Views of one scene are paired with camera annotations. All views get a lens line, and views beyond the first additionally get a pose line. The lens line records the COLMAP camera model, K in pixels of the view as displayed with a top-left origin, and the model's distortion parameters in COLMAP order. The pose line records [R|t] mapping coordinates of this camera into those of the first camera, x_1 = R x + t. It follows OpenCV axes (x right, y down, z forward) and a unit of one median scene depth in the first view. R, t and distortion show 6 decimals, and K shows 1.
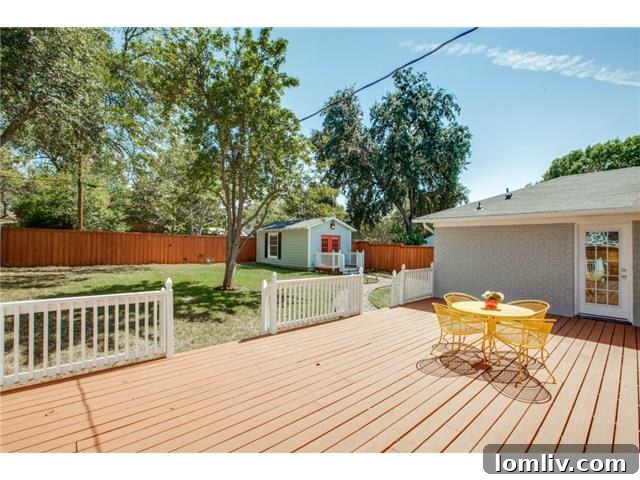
lens RADIAL K [[295.0, 0, 320.8], [0, 295.0, 242.0], [0, 0, 1]] dist [-0.036970, 0.004944]
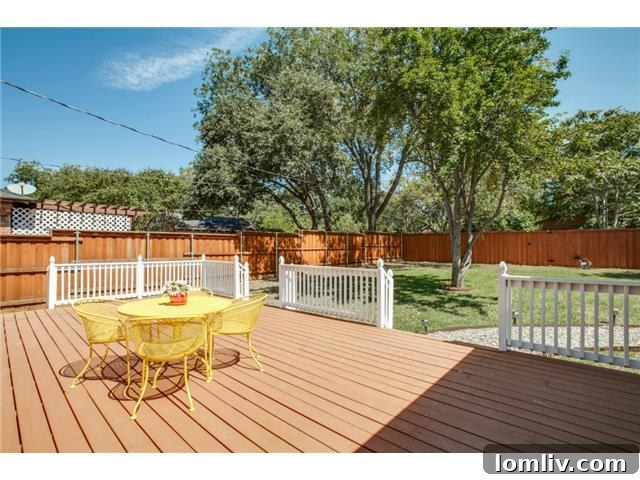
lens RADIAL K [[295.0, 0, 320.7], [0, 295.0, 242.4], [0, 0, 1]] dist [-0.036970, 0.004944]
pose [[0.114014, -0.022478, -0.993225, 1.593442], [0.011275, 0.999709, -0.021331, 0.103125], [0.993415, -0.008766, 0.114235, 1.501129]]
